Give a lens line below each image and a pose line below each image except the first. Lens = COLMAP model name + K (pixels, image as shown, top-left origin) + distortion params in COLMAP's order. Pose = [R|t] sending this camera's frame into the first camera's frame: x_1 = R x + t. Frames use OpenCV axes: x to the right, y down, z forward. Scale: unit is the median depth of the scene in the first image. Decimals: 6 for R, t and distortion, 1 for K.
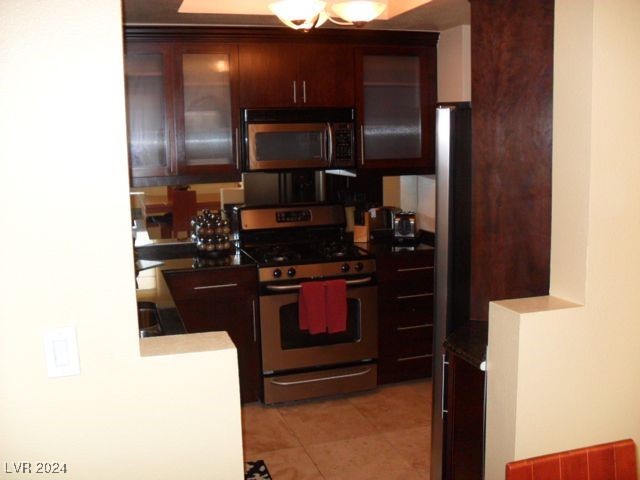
lens RADIAL K [[691.1, 0, 320.0], [0, 691.1, 240.0], [0, 0, 1]] dist [-0.121400, -0.004042]
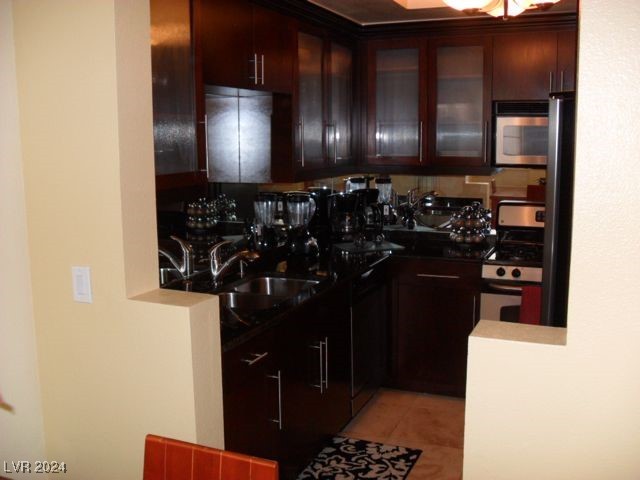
lens RADIAL K [[691.5, 0, 320.0], [0, 691.5, 240.0], [0, 0, 1]] dist [-0.017324, -0.006271]
pose [[0.770521, 0.112389, -0.627429, 0.344596], [-0.101798, 0.993396, 0.052929, -0.022044], [0.629234, 0.023089, 0.776873, 0.086625]]
